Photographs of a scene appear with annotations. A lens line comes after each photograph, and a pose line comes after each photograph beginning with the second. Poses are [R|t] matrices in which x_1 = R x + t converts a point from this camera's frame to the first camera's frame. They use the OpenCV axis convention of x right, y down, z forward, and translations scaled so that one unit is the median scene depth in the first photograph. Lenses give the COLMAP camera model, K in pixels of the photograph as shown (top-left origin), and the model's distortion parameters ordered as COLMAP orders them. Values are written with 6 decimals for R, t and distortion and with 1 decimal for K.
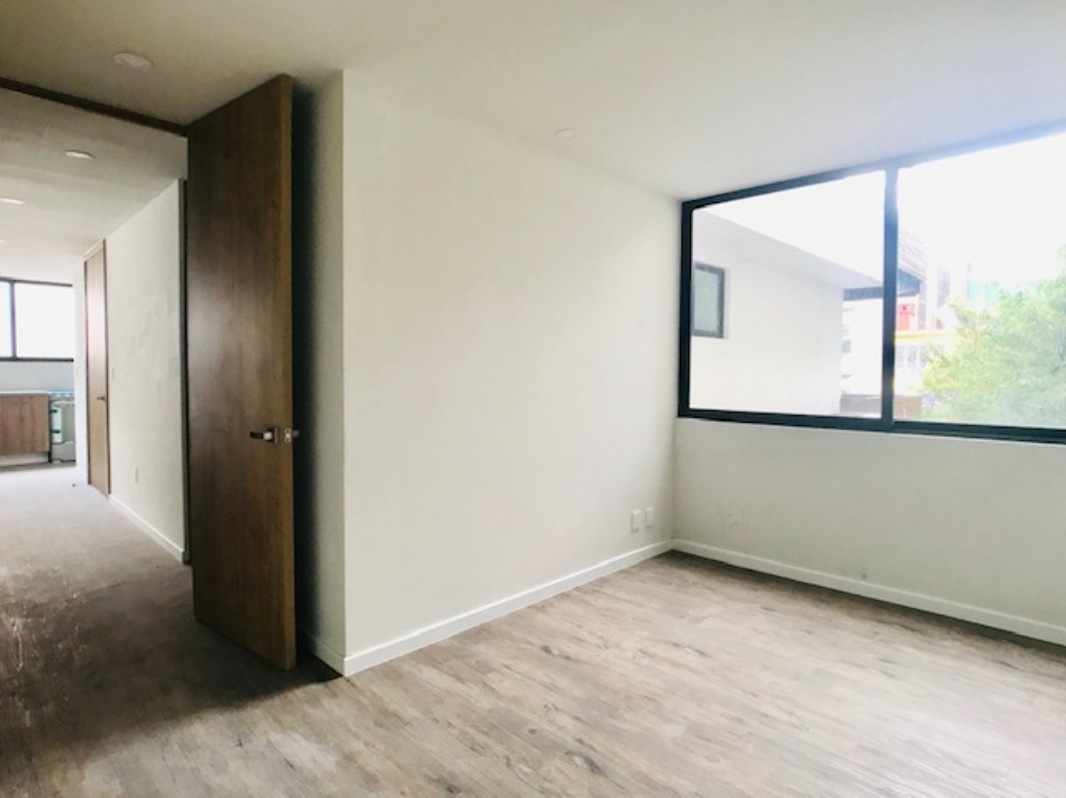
lens RADIAL K [[586.3, 0, 537.1], [0, 586.3, 389.1], [0, 0, 1]] dist [-0.035895, 0.021416]
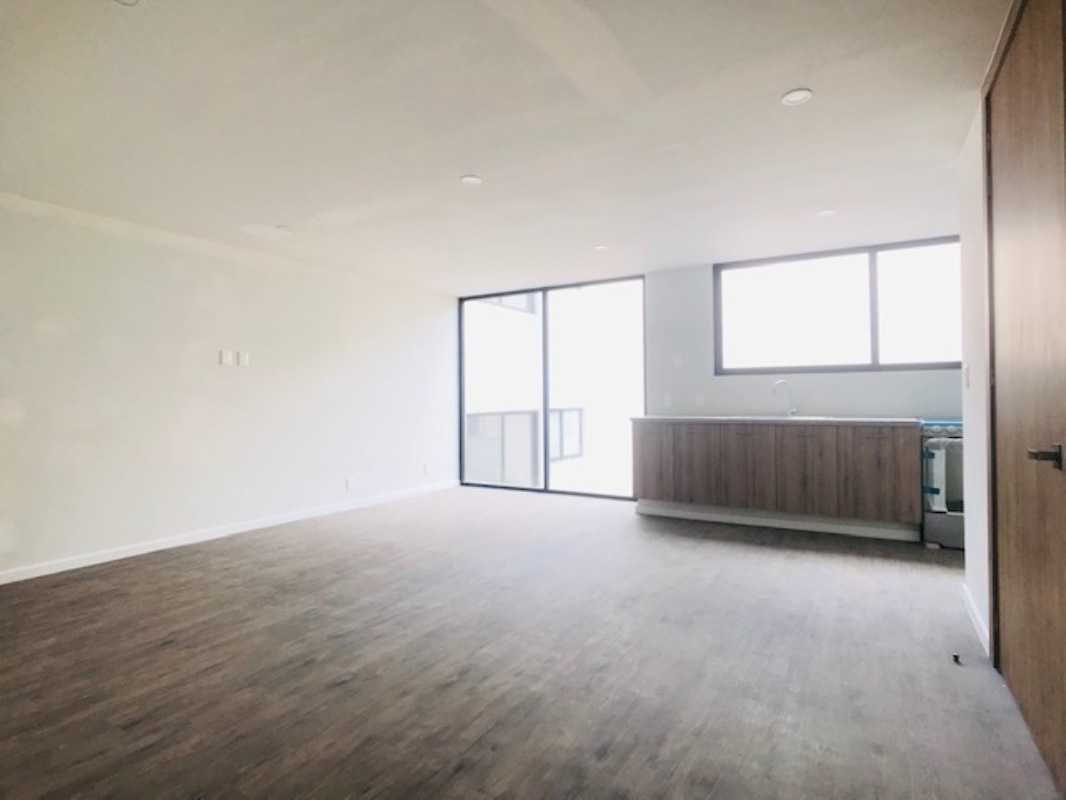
lens RADIAL K [[586.3, 0, 537.1], [0, 586.3, 390.1], [0, 0, 1]] dist [-0.035895, 0.021416]
pose [[0.258424, -0.003602, -0.966025, -0.400835], [-0.003928, 0.999981, -0.004780, -0.023523], [0.966024, 0.005030, 0.258404, 0.500337]]
